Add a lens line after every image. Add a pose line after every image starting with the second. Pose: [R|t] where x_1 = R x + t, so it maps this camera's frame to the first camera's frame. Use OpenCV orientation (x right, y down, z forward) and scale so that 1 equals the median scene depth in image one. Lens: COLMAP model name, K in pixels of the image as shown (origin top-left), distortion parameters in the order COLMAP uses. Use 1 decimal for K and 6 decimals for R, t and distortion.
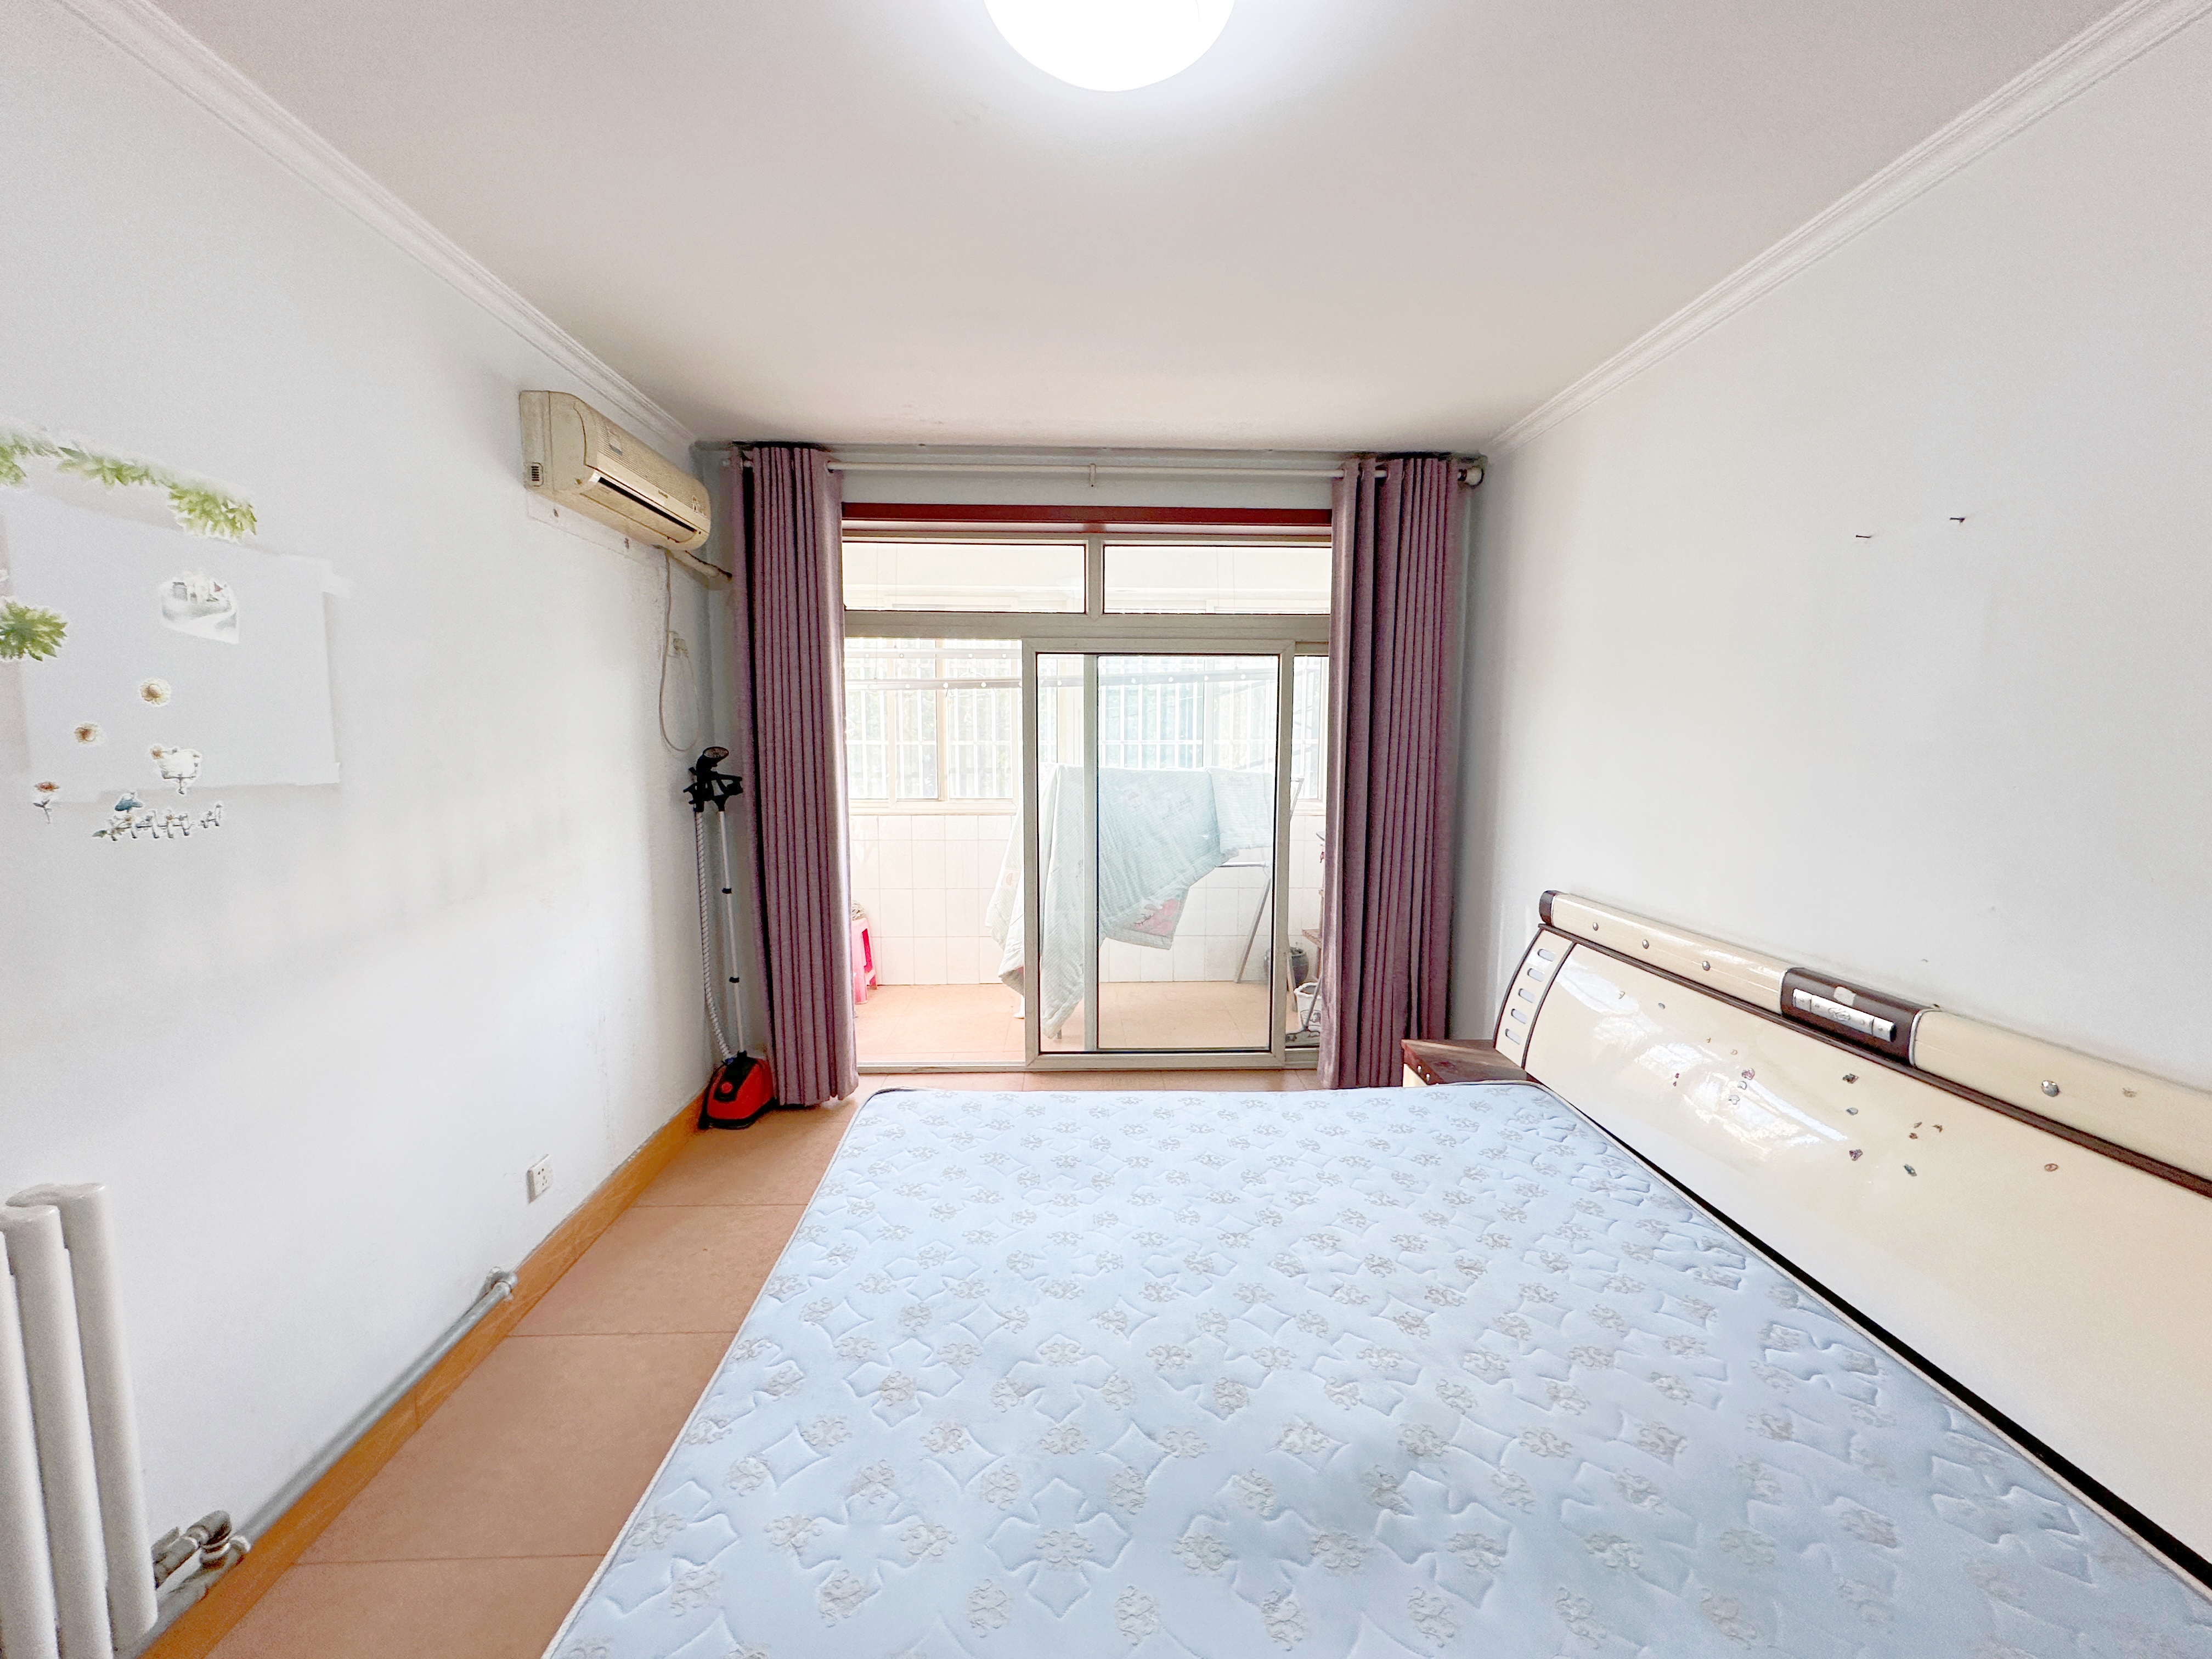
lens RADIAL K [[878.2, 0, 1105.8], [0, 878.2, 831.5], [0, 0, 1]] dist [-0.000006, -0.000129]
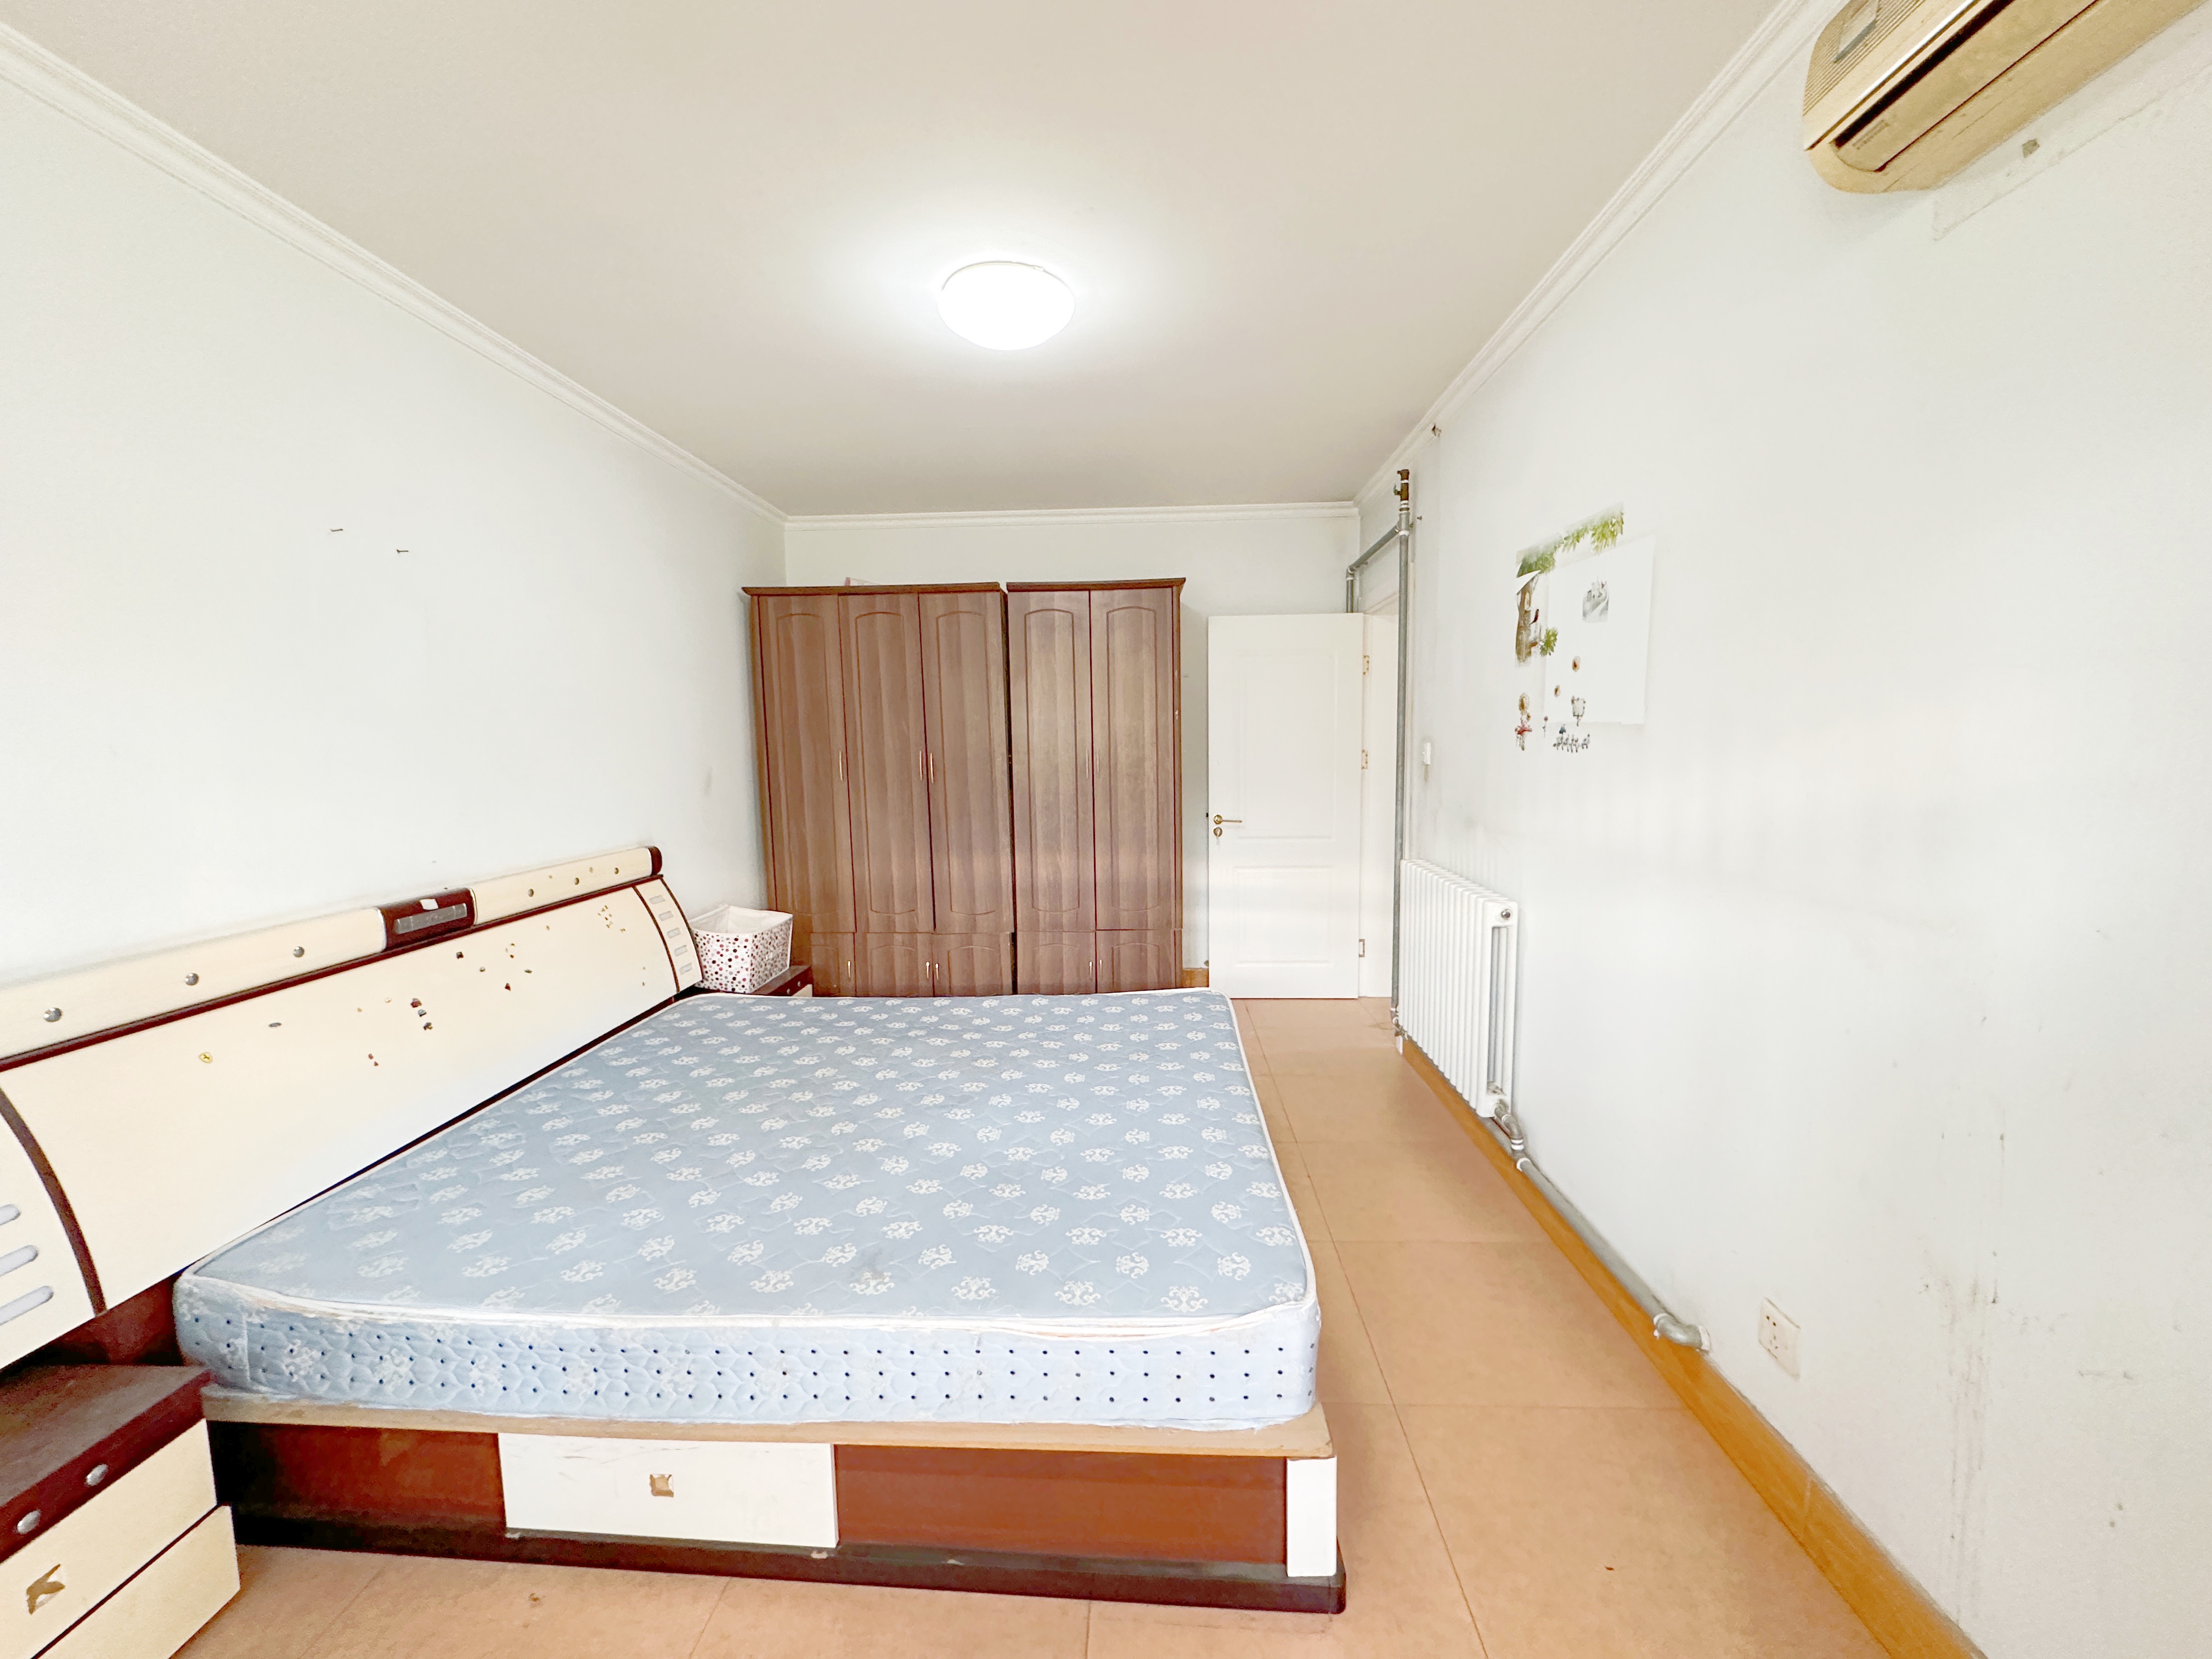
lens RADIAL K [[878.2, 0, 1108.3], [0, 878.2, 828.0], [0, 0, 1]] dist [-0.000006, -0.000129]
pose [[-0.995948, 0.003475, 0.089869, -0.261159], [0.022701, 0.976610, 0.213818, -0.173009], [-0.087024, 0.214992, -0.972731, 2.089740]]
